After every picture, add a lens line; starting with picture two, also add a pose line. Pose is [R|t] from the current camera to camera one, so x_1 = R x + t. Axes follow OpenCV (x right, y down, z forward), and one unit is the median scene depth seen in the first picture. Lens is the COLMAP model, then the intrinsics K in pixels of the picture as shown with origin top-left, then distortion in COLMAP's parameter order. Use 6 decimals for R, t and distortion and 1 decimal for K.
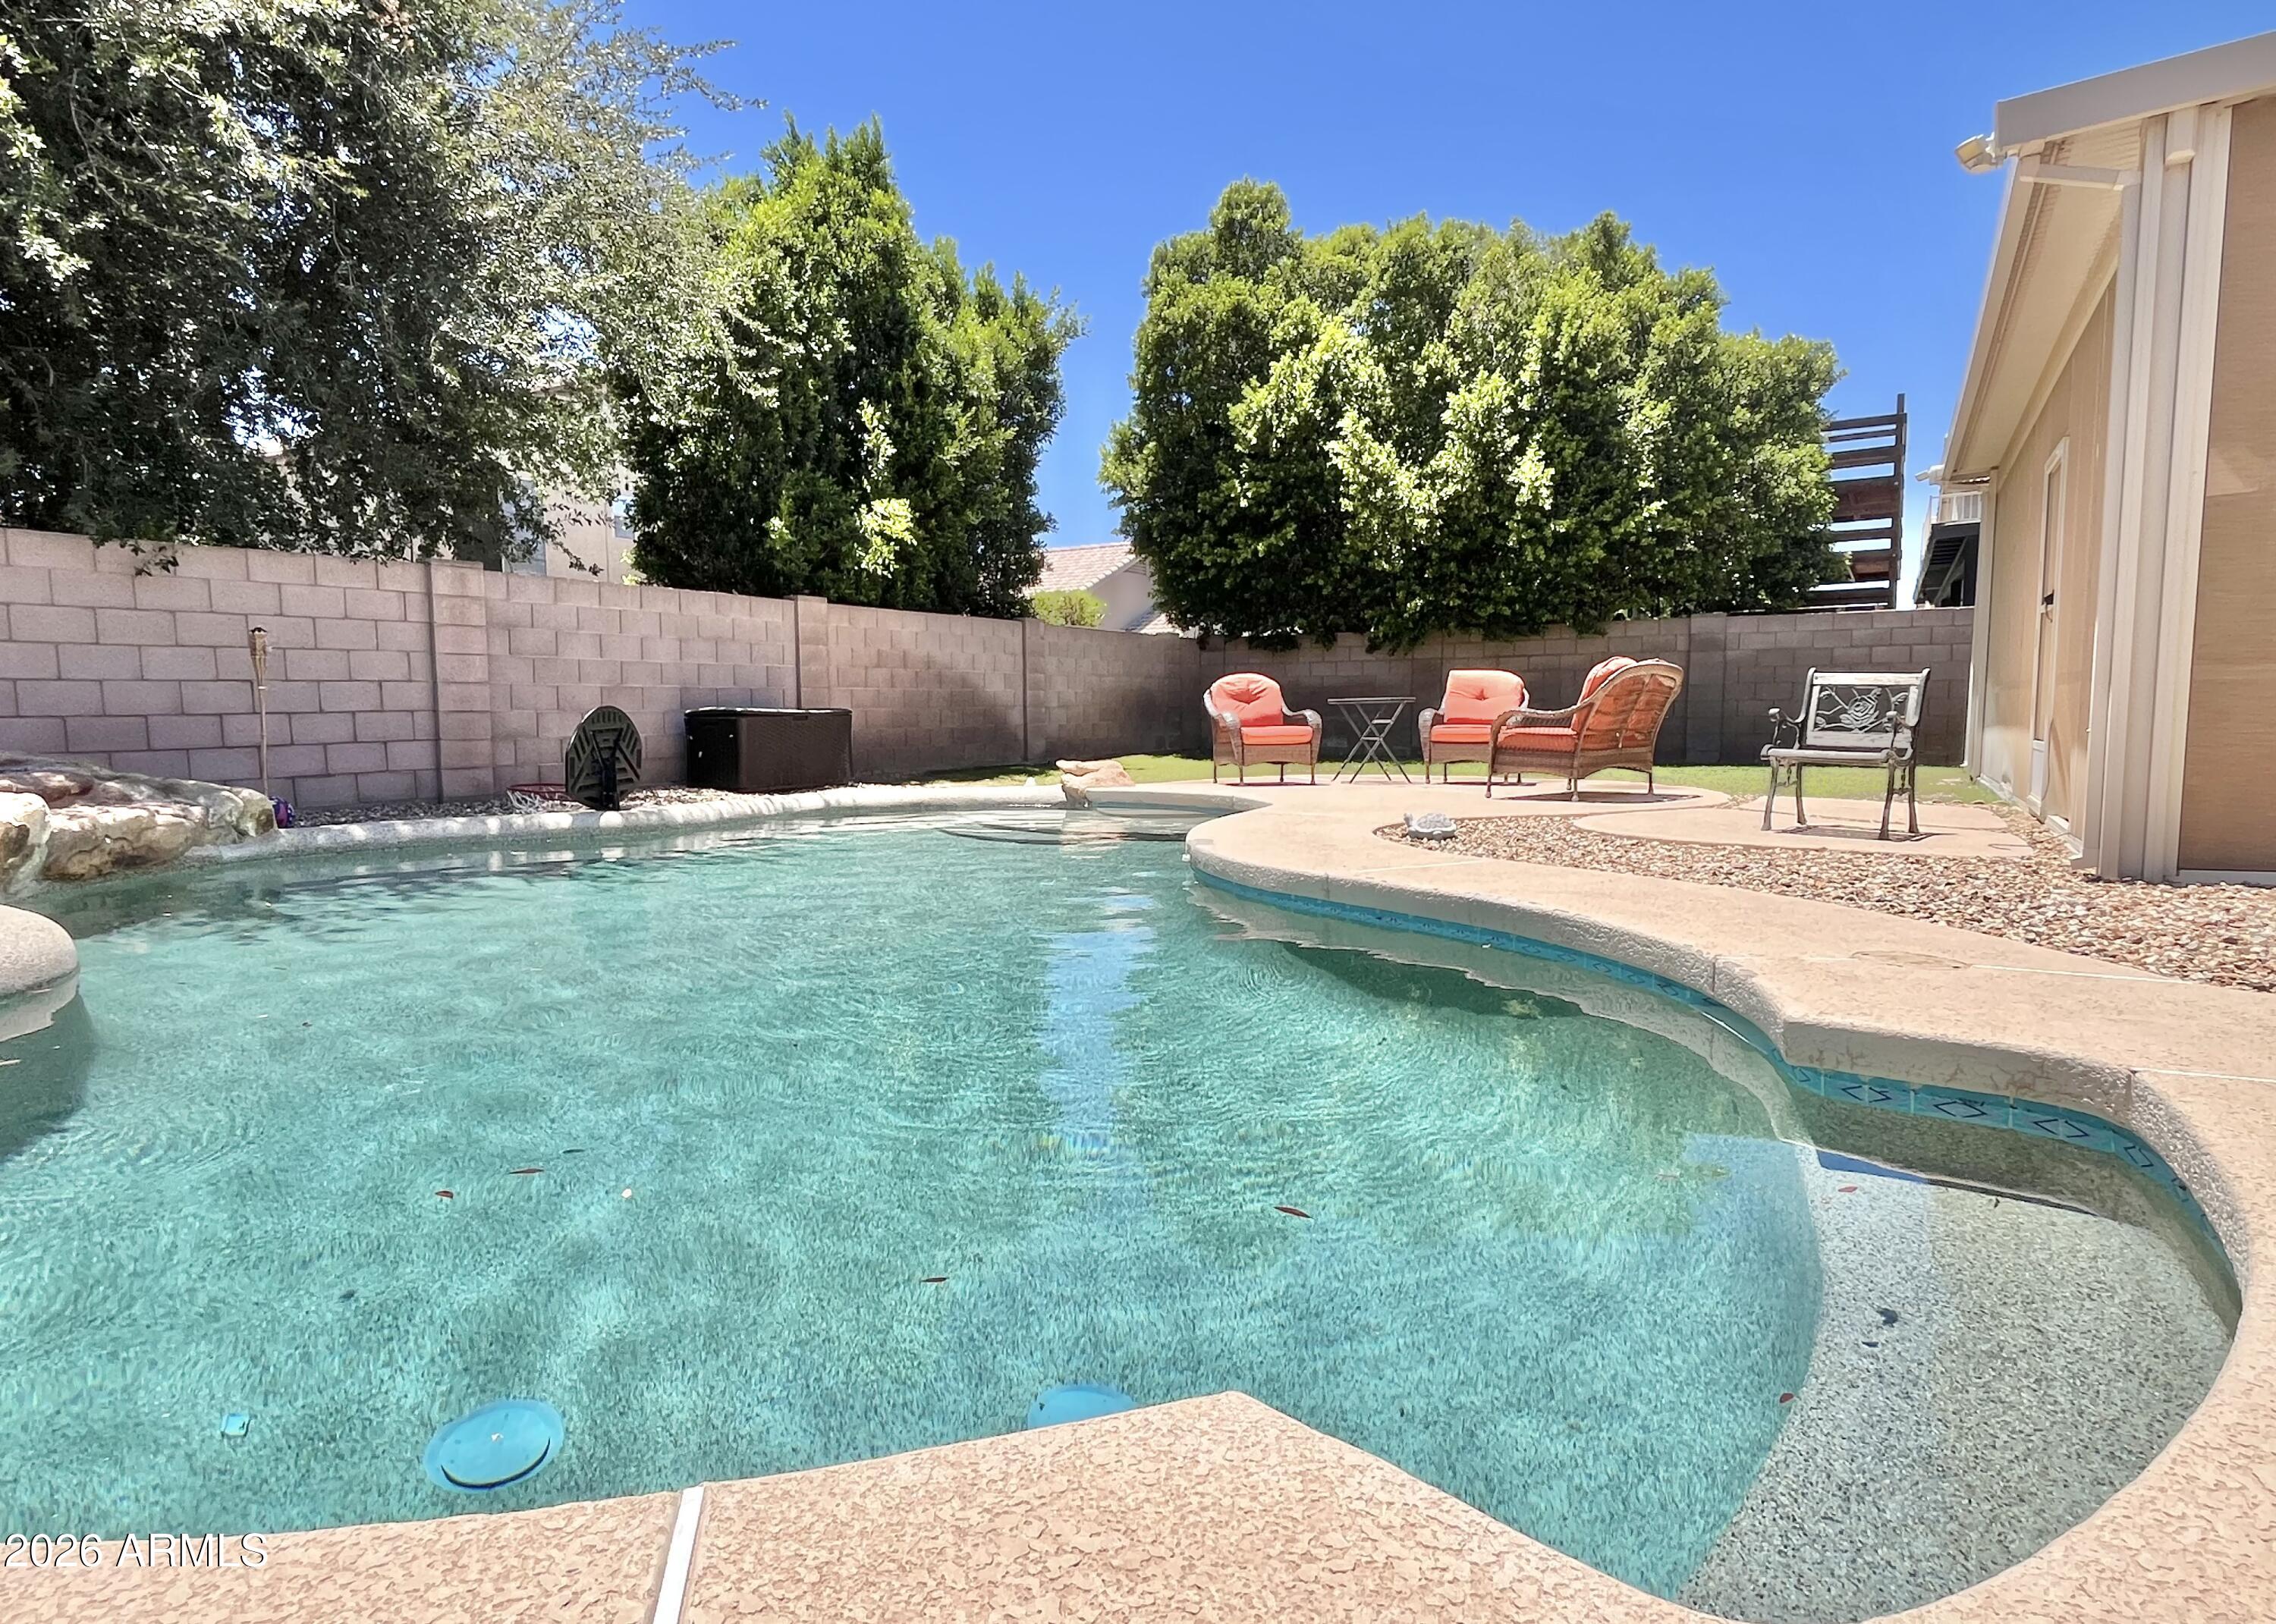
lens RADIAL K [[1142.2, 0, 1155.6], [0, 1142.2, 799.8], [0, 0, 1]] dist [-0.005592, -0.000329]
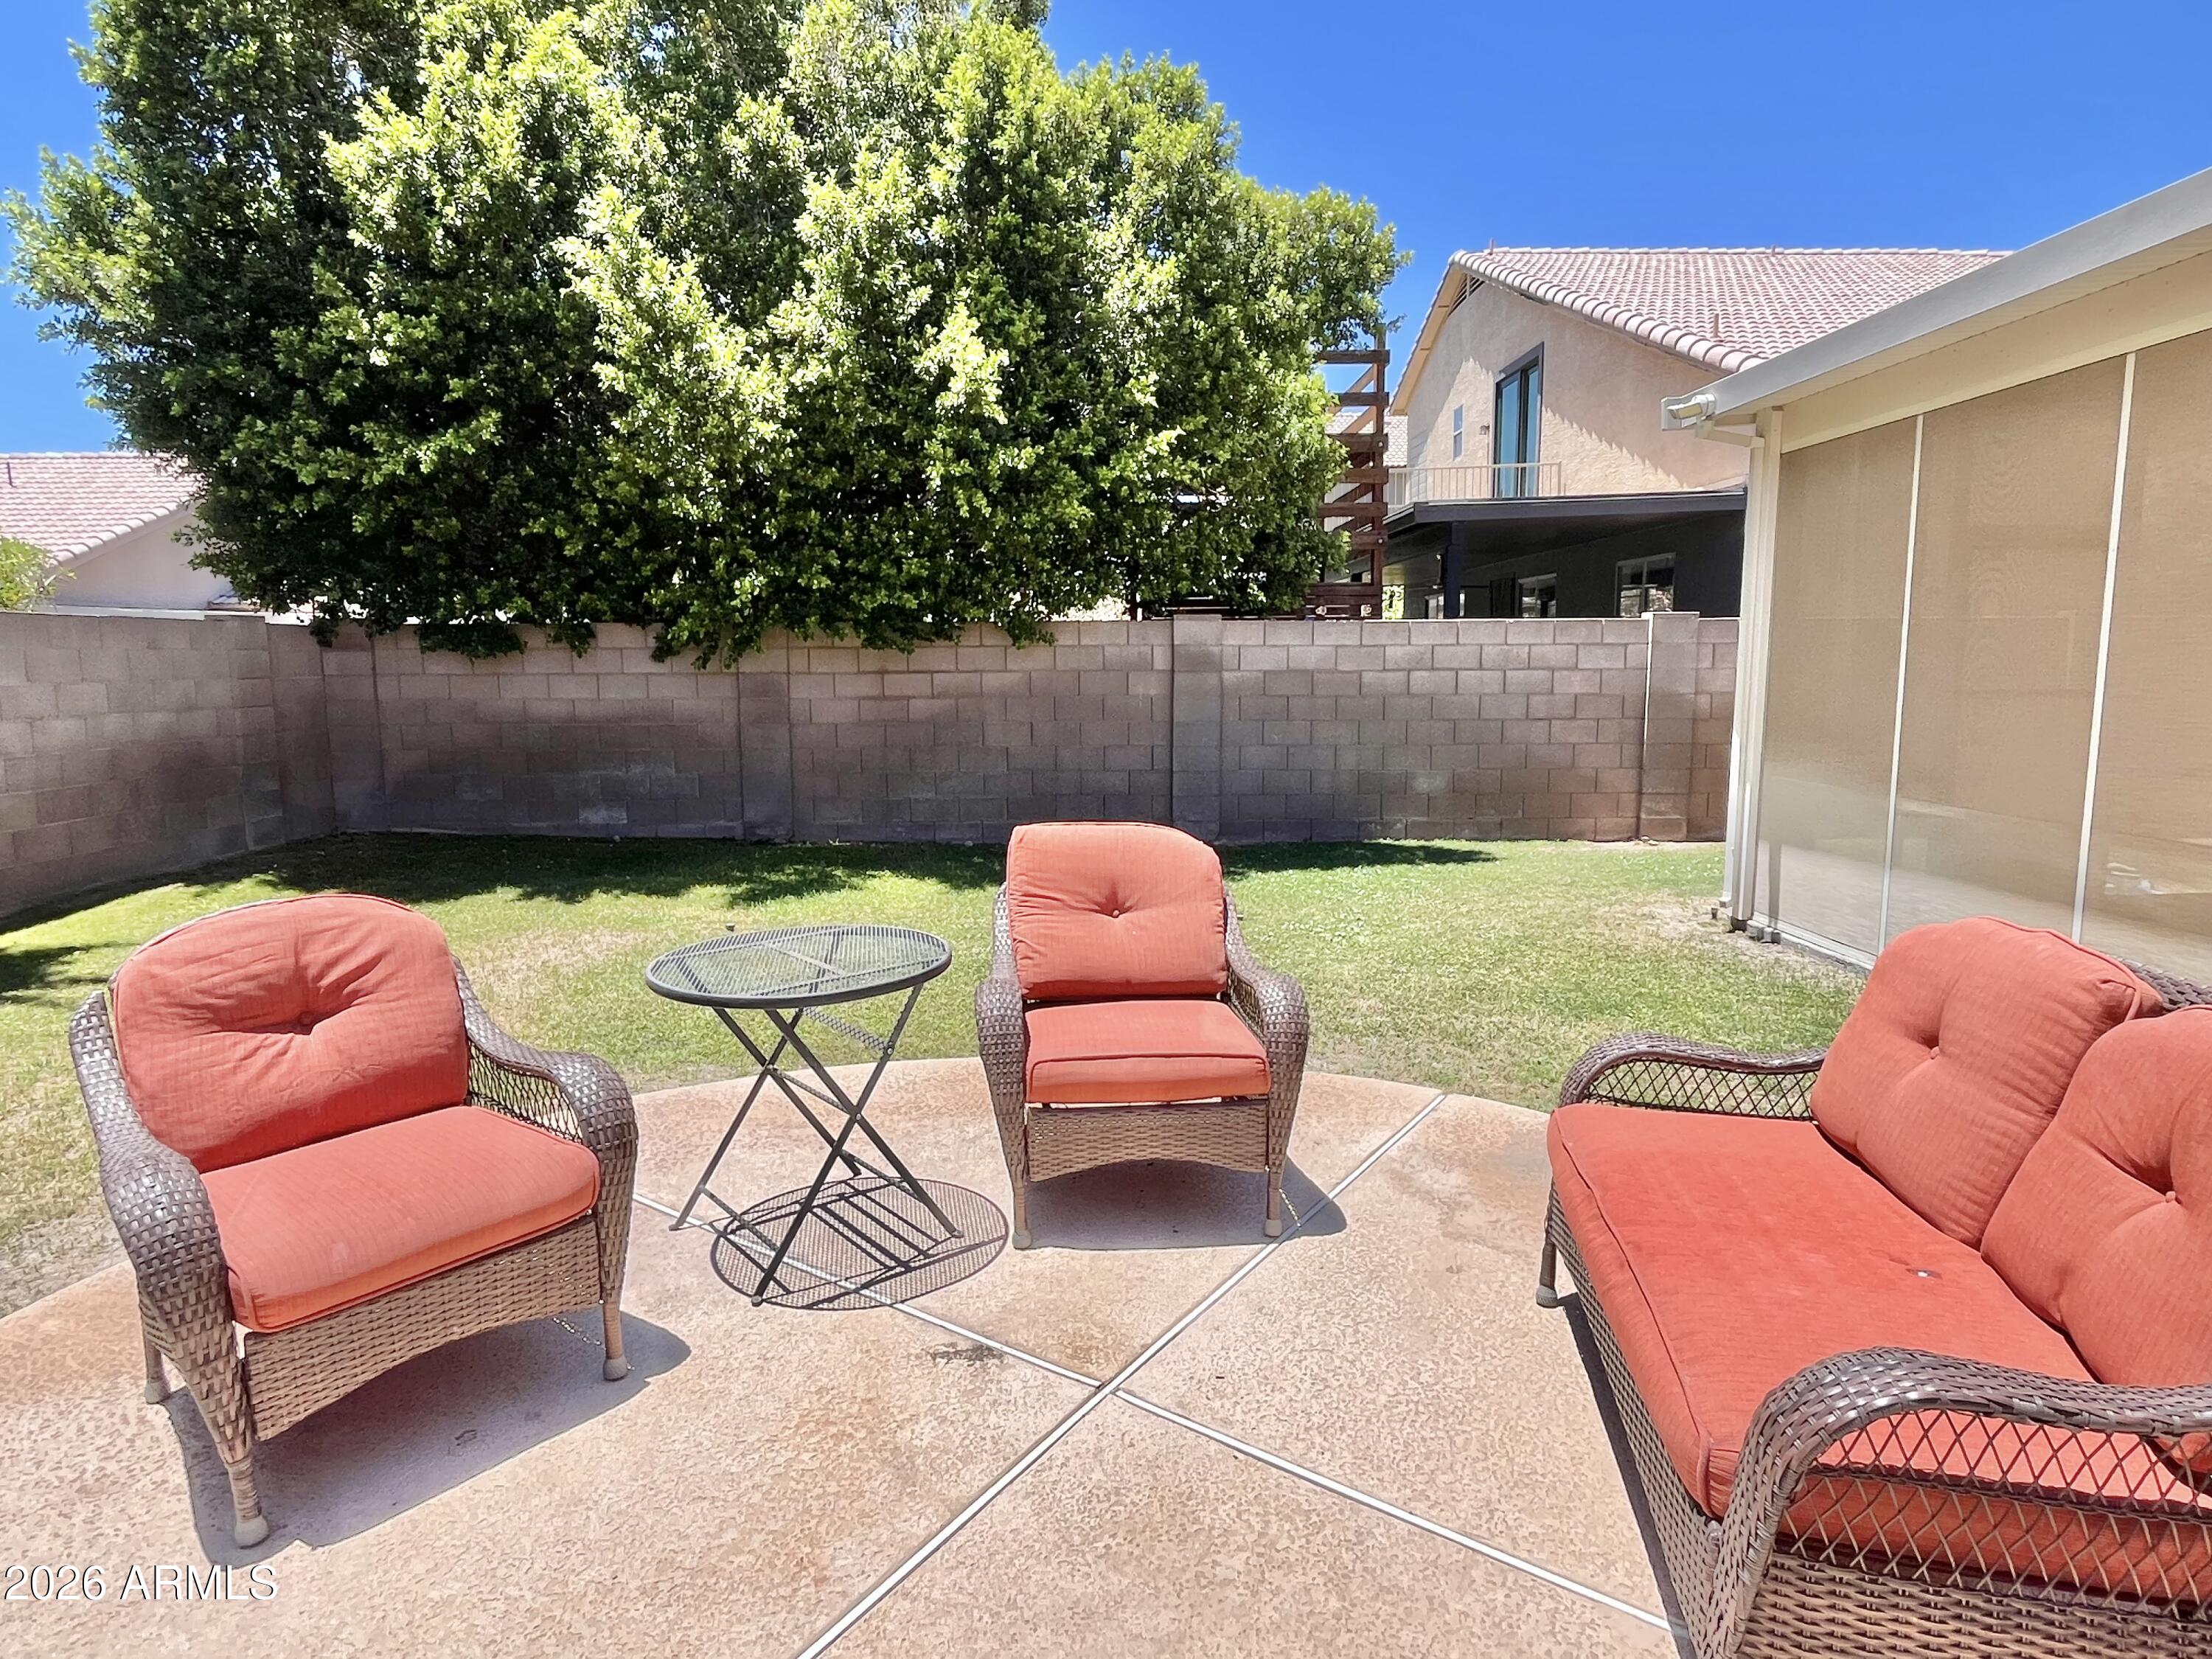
lens RADIAL K [[1230.0, 0, 1096.9], [0, 1230.0, 819.4], [0, 0, 1]] dist [-0.001845, -0.003651]
pose [[0.850114, -0.063049, 0.522810, 0.055314], [0.043933, 0.997837, 0.048897, -0.082577], [-0.524763, -0.018599, 0.851045, 0.423230]]
